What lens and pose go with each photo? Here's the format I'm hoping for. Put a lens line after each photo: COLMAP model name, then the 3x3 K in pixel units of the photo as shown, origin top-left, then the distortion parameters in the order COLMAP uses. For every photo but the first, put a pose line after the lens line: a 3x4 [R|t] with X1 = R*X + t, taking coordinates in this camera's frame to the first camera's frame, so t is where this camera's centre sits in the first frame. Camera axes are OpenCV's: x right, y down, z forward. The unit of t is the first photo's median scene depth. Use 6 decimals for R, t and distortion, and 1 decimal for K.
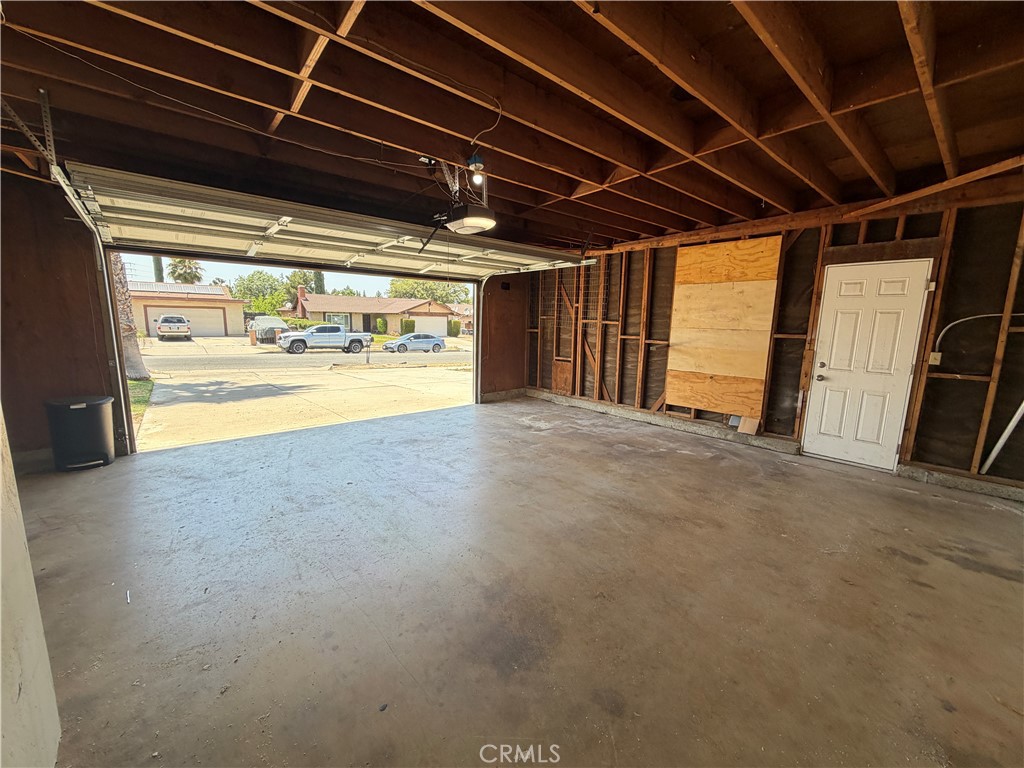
lens RADIAL K [[407.8, 0, 509.3], [0, 407.8, 385.0], [0, 0, 1]] dist [0.001145, 0.000211]
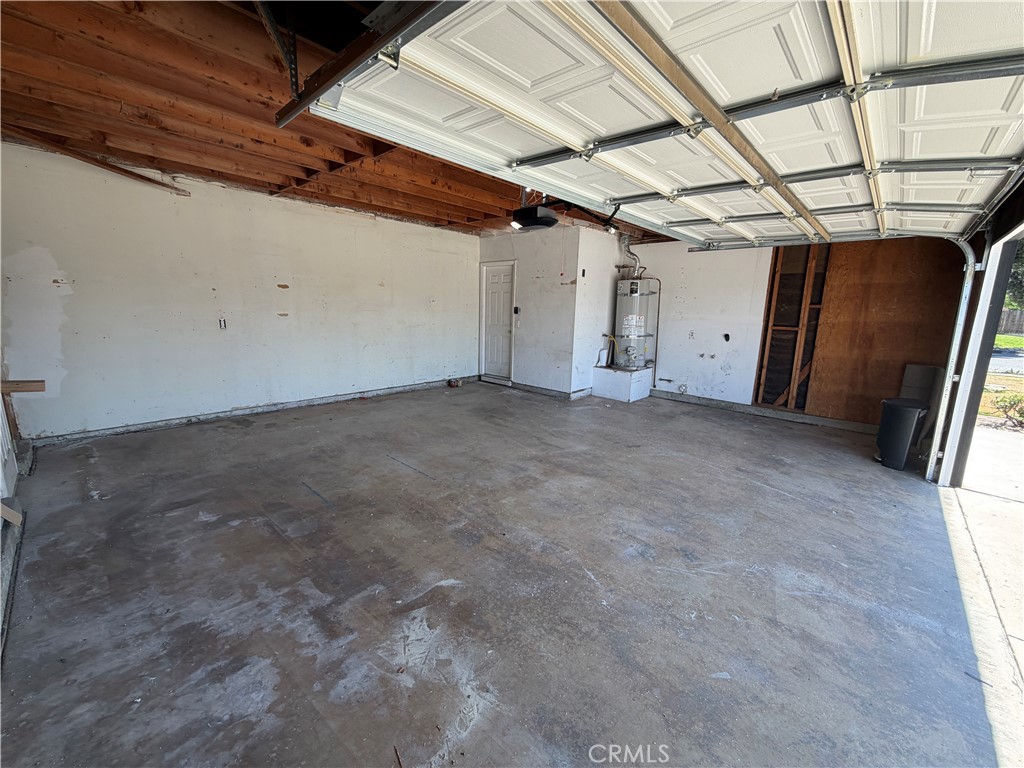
lens RADIAL K [[407.8, 0, 509.3], [0, 407.8, 385.0], [0, 0, 1]] dist [0.001145, 0.000211]
pose [[-0.993357, -0.022531, -0.112850, 0.062253], [-0.059974, 0.938300, 0.340583, -0.240452], [0.098213, 0.345089, -0.933417, 1.500573]]
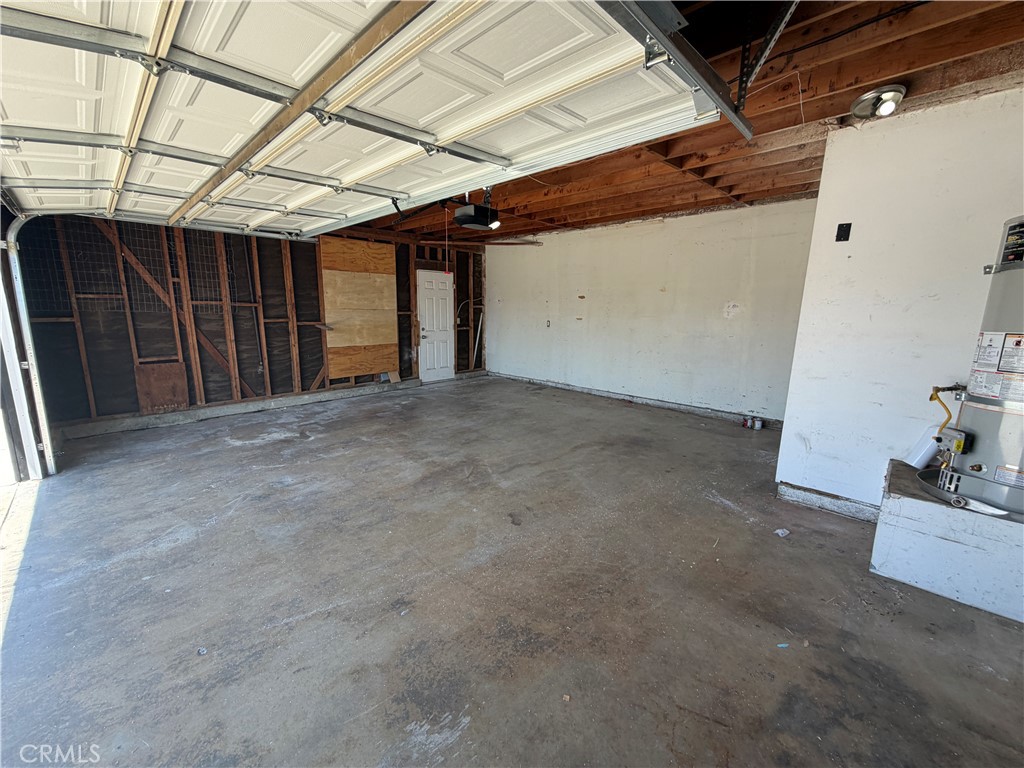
lens RADIAL K [[407.8, 0, 509.3], [0, 407.8, 385.0], [0, 0, 1]] dist [0.001145, 0.000211]
pose [[-0.090212, -0.207489, 0.974069, -0.876013], [0.142697, 0.965272, 0.218830, -0.132399], [-0.985647, 0.158738, -0.057472, 0.715575]]
